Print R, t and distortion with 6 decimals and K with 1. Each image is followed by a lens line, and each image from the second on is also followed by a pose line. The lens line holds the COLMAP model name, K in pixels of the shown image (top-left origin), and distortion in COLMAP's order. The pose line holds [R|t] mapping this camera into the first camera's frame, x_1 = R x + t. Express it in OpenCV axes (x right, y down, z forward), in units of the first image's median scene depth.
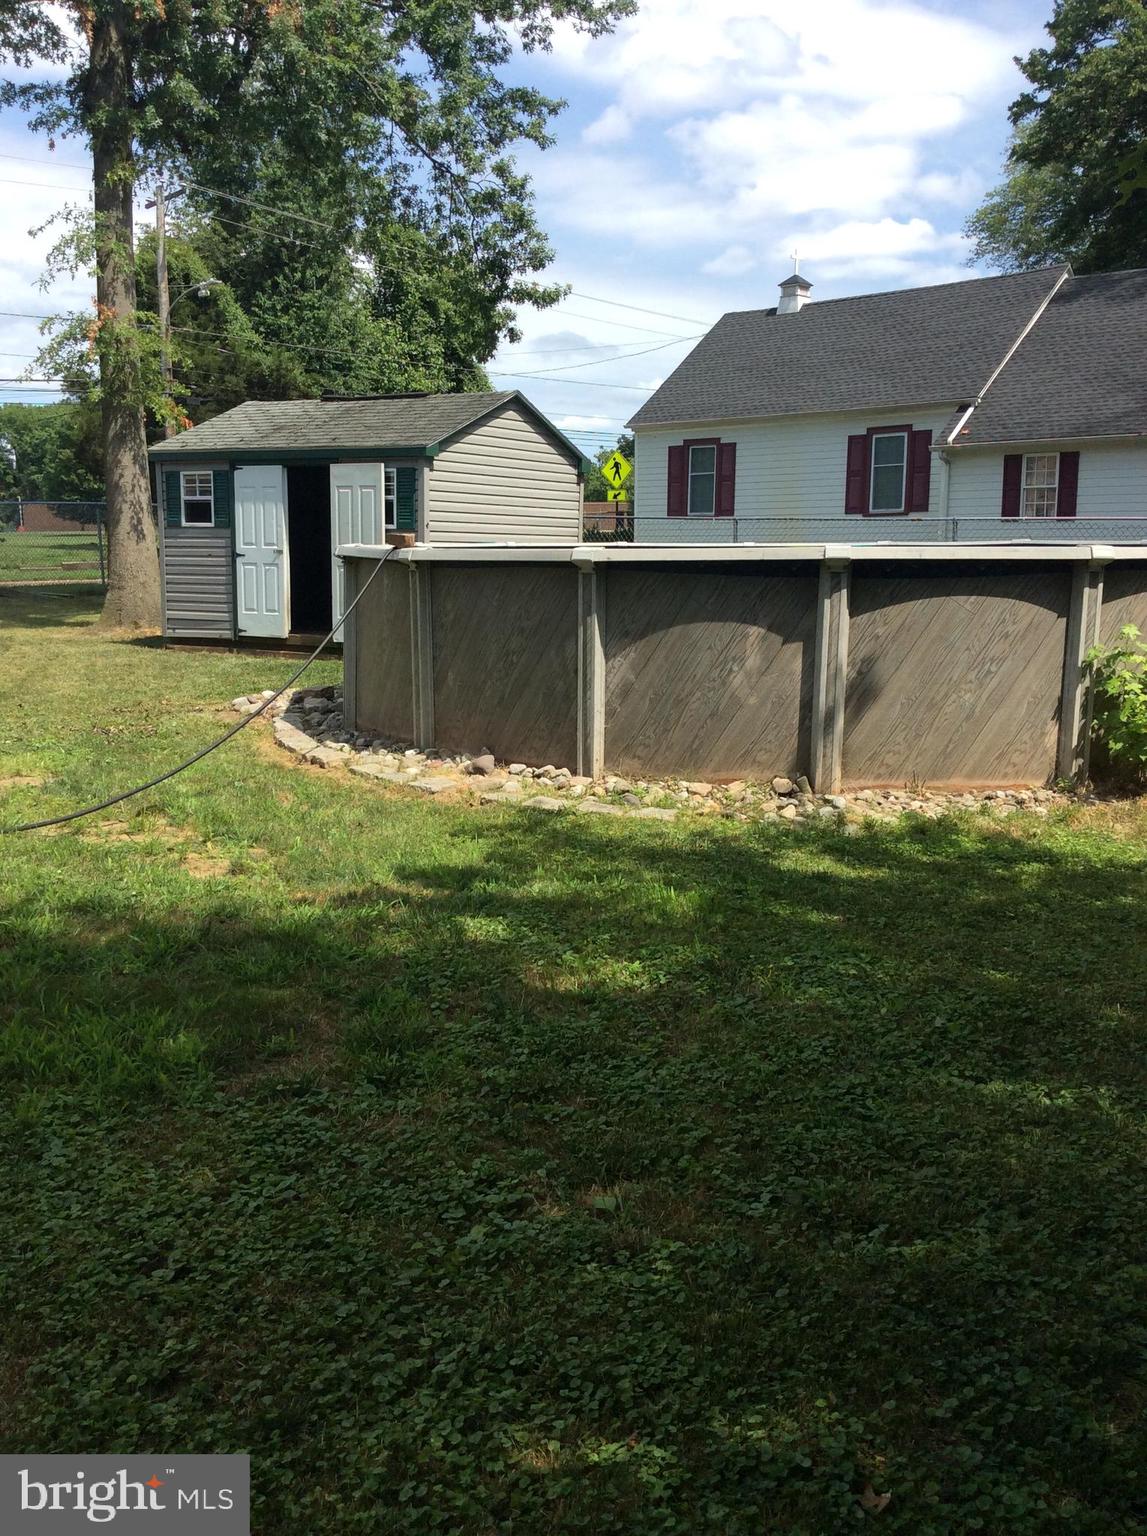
lens RADIAL K [[1415.0, 0, 573.5], [0, 1415.0, 768.0], [0, 0, 1]] dist [0.093729, -0.178833]
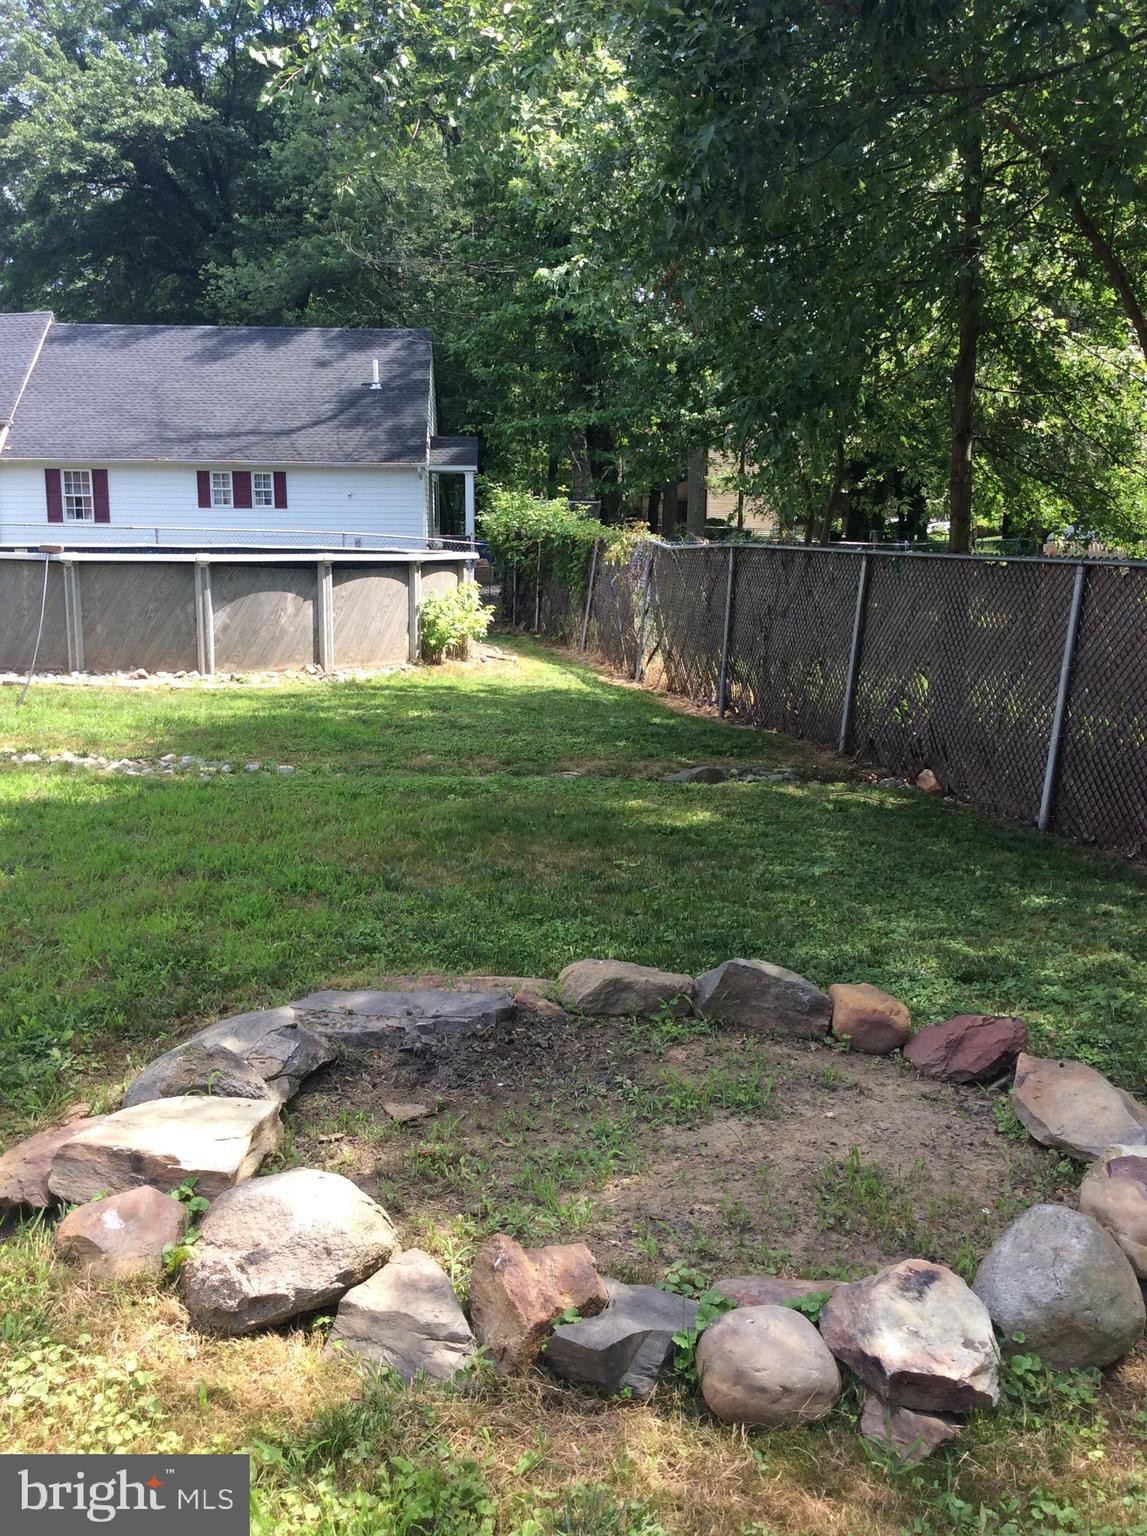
lens RADIAL K [[1415.0, 0, 573.5], [0, 1415.0, 768.0], [0, 0, 1]] dist [0.093729, -0.178833]
pose [[0.700822, -0.112720, 0.704374, -0.946891], [0.106751, 0.992889, 0.052678, 0.077767], [-0.705303, 0.038275, 0.707872, -0.659412]]
